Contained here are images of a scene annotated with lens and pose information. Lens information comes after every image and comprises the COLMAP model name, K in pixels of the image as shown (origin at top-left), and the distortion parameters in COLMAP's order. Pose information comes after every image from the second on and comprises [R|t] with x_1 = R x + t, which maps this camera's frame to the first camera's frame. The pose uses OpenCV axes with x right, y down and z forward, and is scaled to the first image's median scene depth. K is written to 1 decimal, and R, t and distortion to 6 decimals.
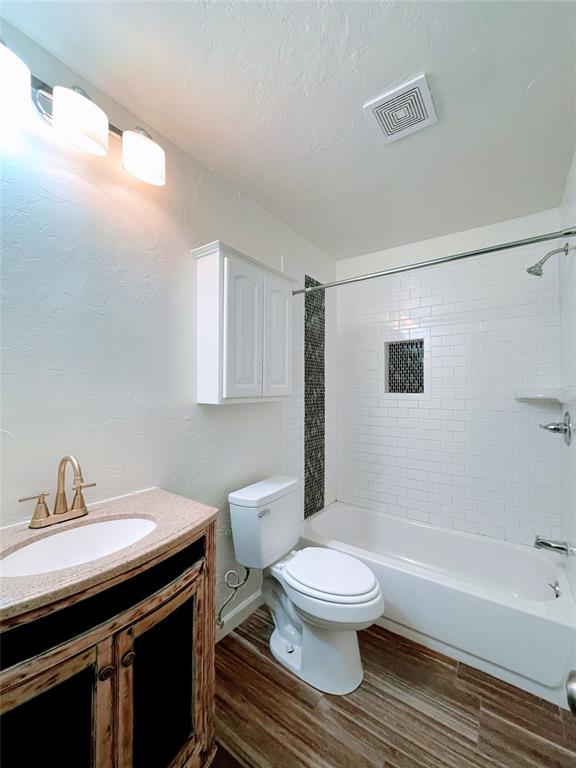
lens RADIAL K [[307.4, 0, 288.0], [0, 307.4, 384.0], [0, 0, 1]] dist [-0.012701, 0.000093]
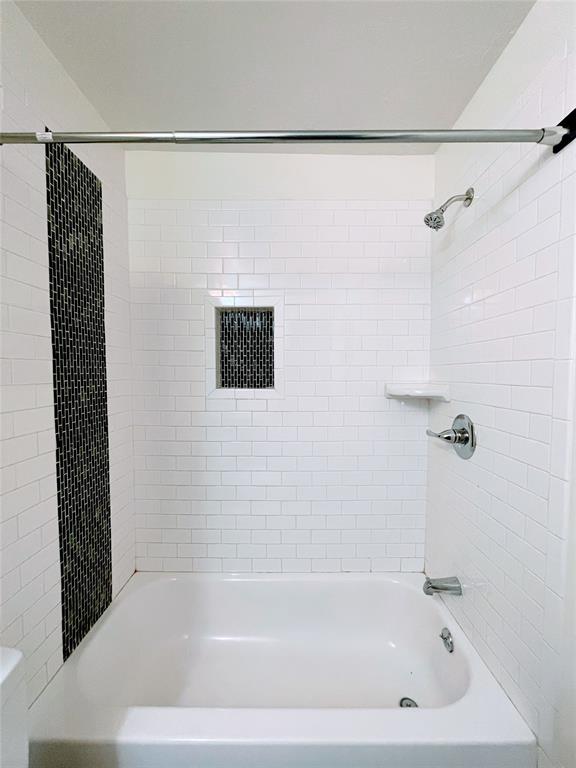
lens RADIAL K [[307.4, 0, 288.0], [0, 307.4, 384.0], [0, 0, 1]] dist [-0.012701, 0.000093]
pose [[0.815519, -0.027629, 0.578071, 0.074387], [-0.006923, 0.998323, 0.057482, -0.018130], [-0.578690, -0.050880, 0.813959, 0.417689]]
